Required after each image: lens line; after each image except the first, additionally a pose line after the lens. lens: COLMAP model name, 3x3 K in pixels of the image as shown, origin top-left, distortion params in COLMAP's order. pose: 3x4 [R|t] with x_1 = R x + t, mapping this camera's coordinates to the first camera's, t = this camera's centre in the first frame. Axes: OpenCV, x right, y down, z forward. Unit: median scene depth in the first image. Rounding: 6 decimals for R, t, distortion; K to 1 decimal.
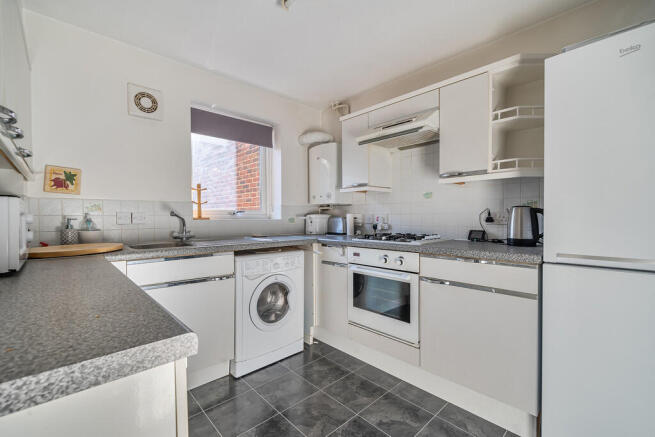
lens RADIAL K [[285.3, 0, 329.0], [0, 285.3, 220.6], [0, 0, 1]] dist [0.001042, 0.000146]
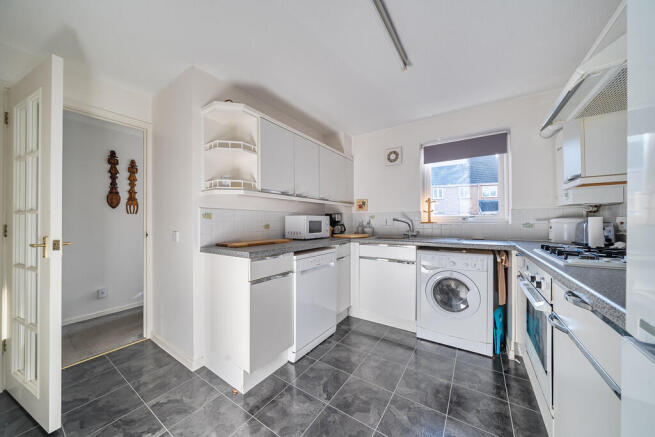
lens RADIAL K [[225.3, 0, 328.4], [0, 225.3, 219.7], [0, 0, 1]] dist [-0.003176, -0.000094]
pose [[0.214514, -0.007500, -0.976692, 0.599576], [-0.011210, 0.999886, -0.010140, -0.005018], [0.976657, 0.013124, 0.214405, 0.304136]]
